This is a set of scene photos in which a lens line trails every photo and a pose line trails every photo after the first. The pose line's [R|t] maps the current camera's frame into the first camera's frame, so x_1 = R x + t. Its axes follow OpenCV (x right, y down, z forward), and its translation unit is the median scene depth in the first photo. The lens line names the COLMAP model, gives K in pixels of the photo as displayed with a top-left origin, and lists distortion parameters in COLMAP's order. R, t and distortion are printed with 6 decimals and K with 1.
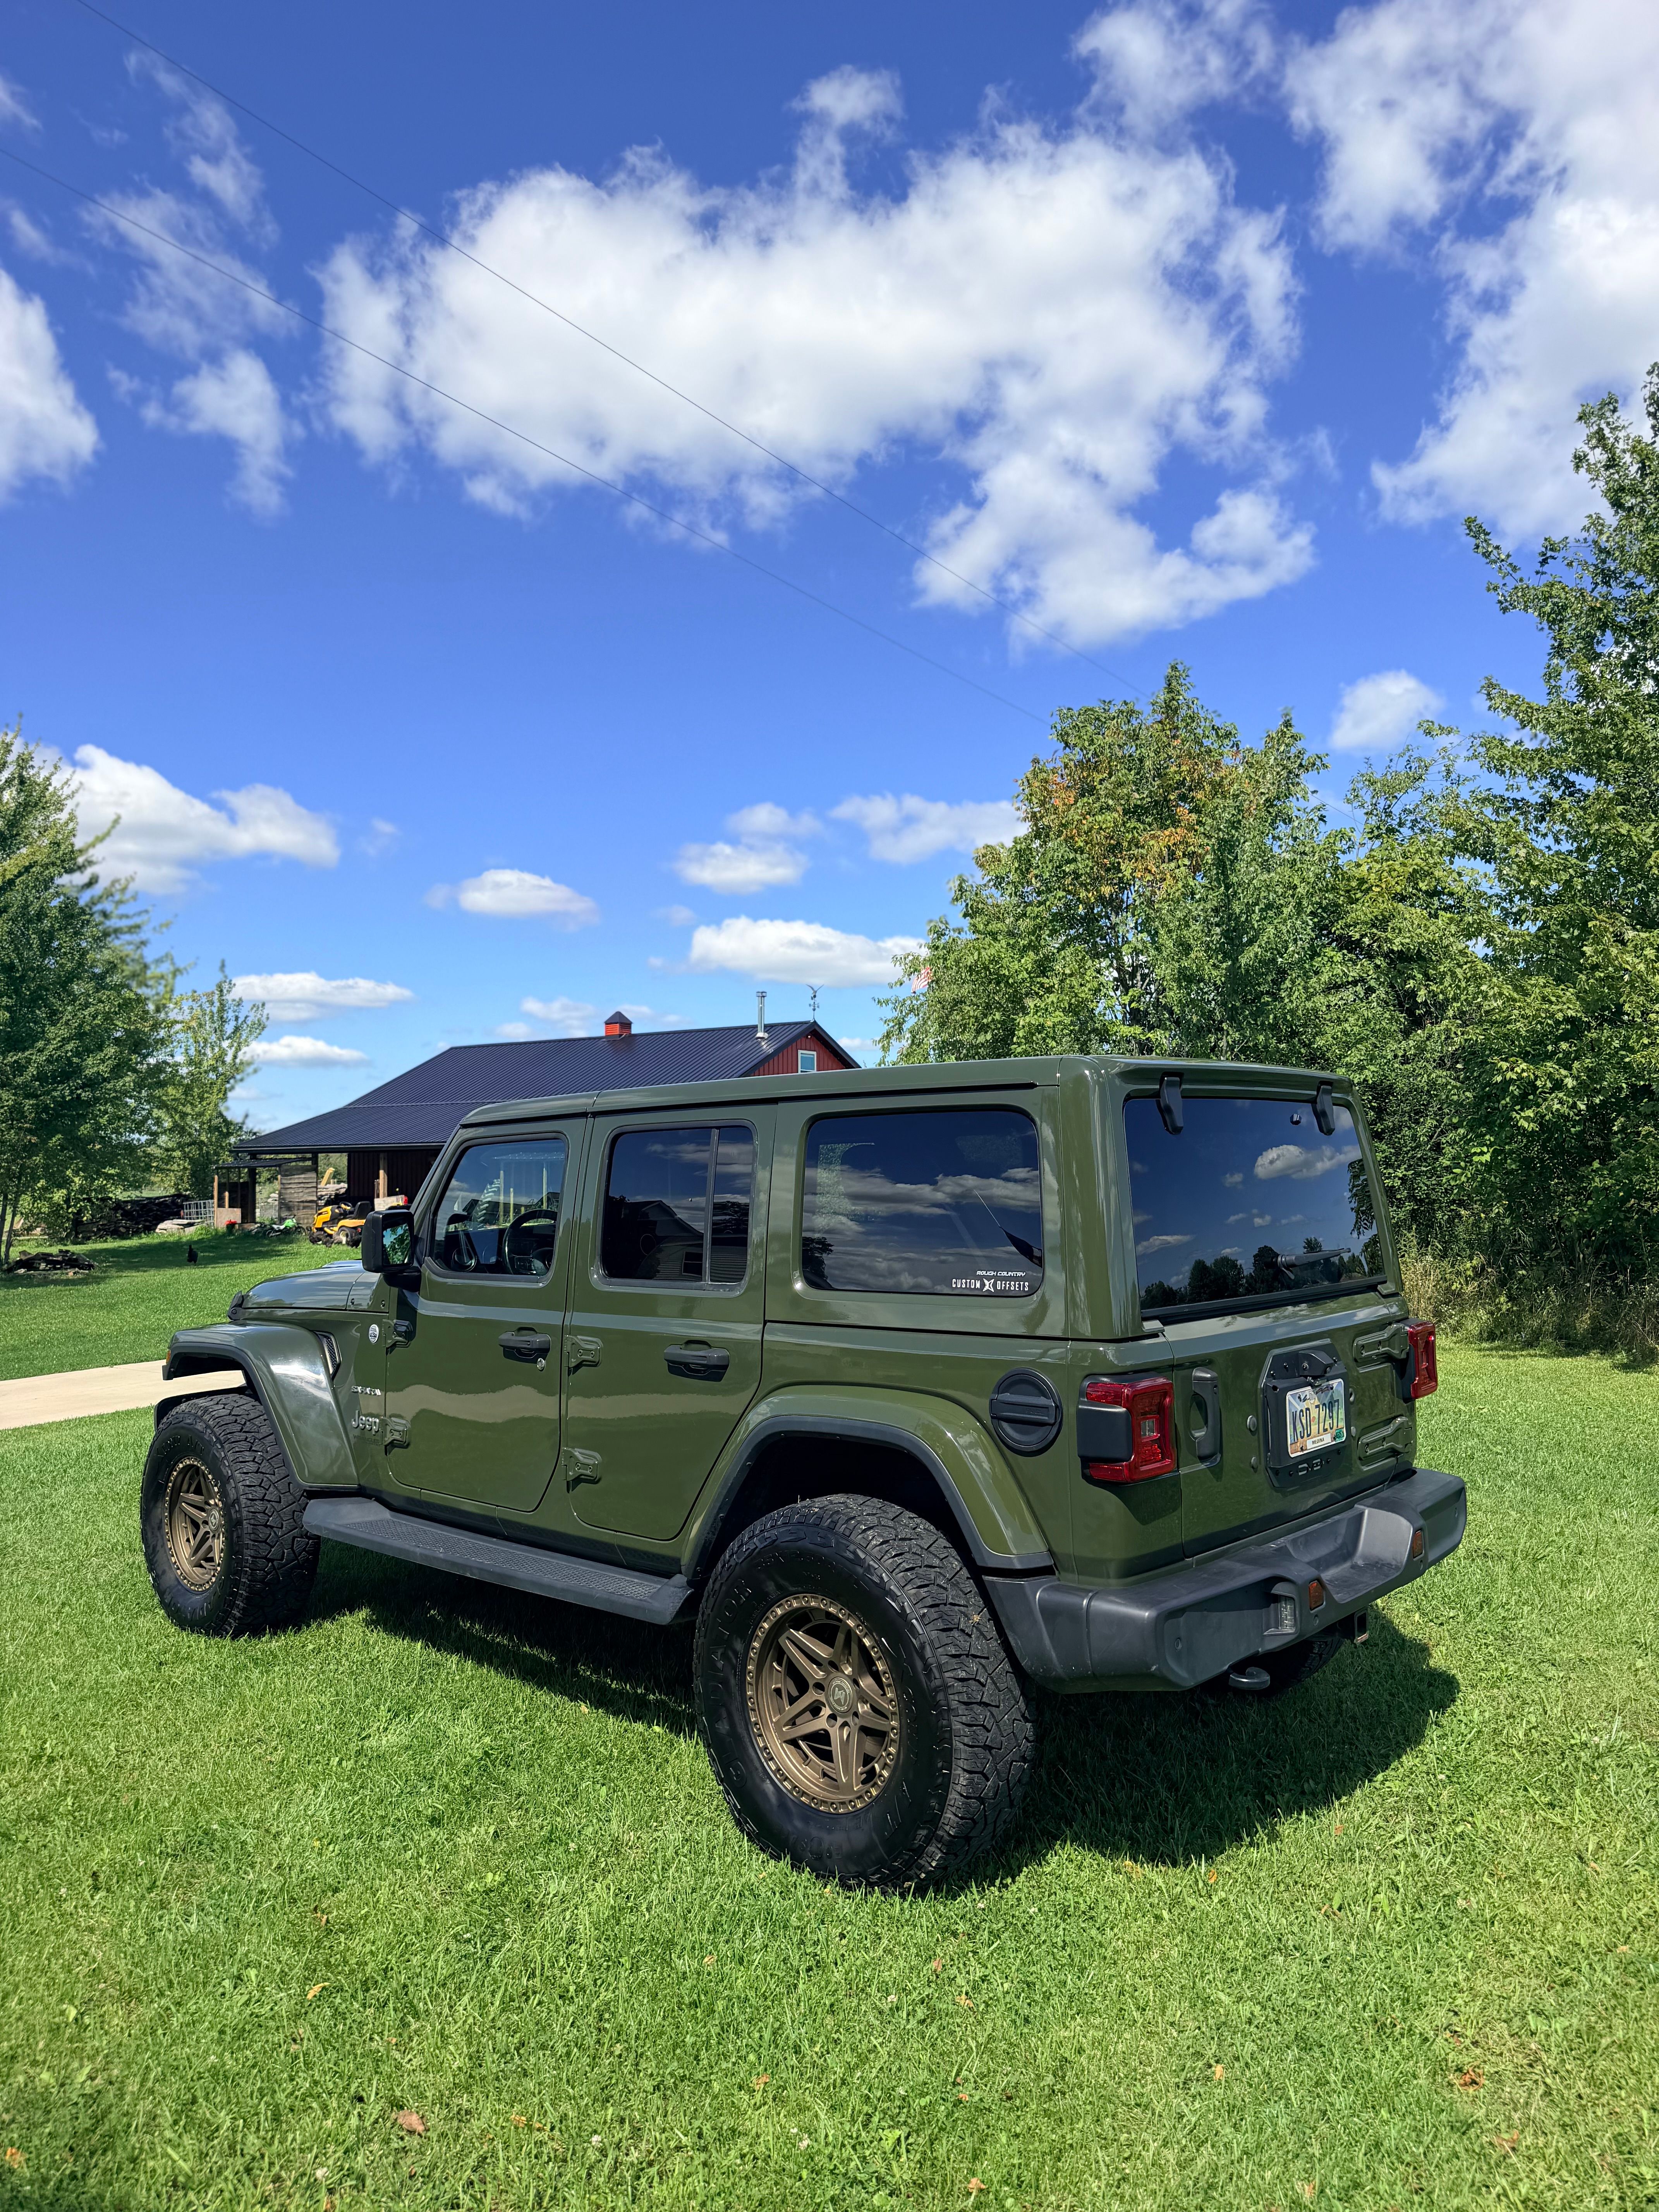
lens RADIAL K [[1590.4, 0, 822.8], [0, 1590.4, 1099.2], [0, 0, 1]] dist [0.058239, -0.082786]
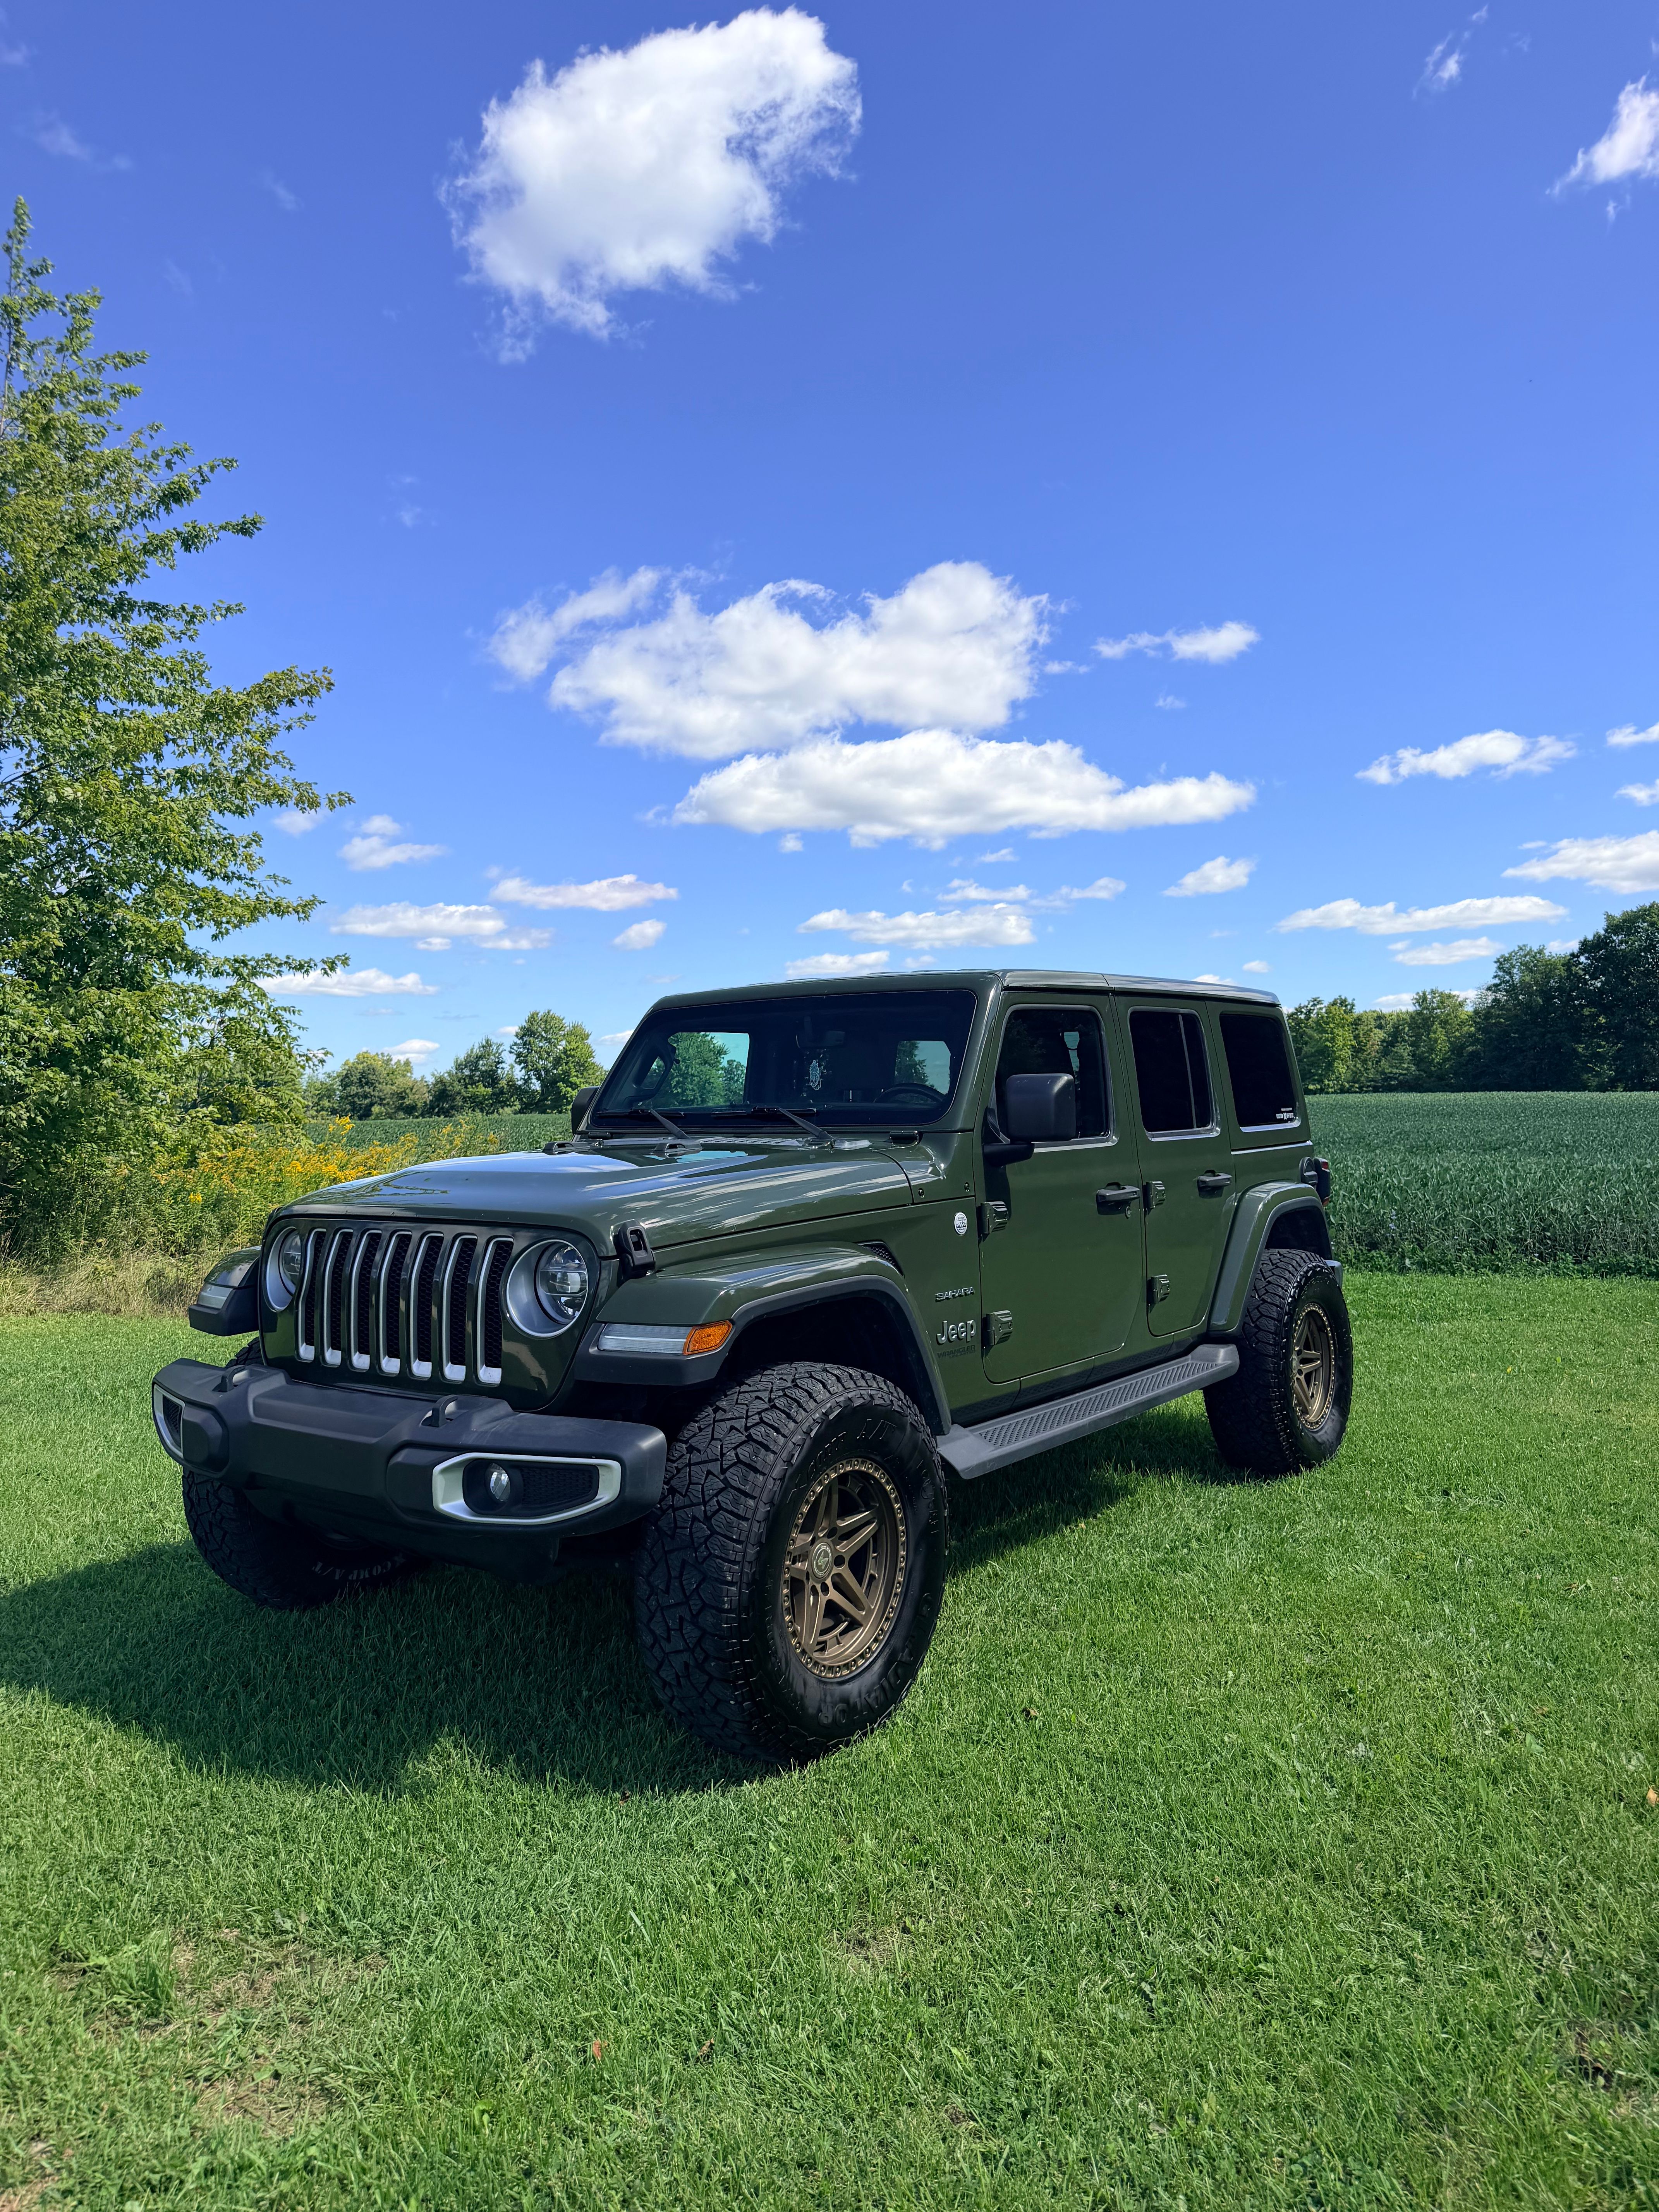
lens RADIAL K [[1590.4, 0, 822.8], [0, 1590.4, 1099.2], [0, 0, 1]] dist [0.058239, -0.082786]
pose [[-0.104547, 0.019540, 0.994328, -1.015333], [-0.022937, 0.999494, -0.022053, 0.093139], [-0.994255, -0.025113, -0.104046, 1.064895]]
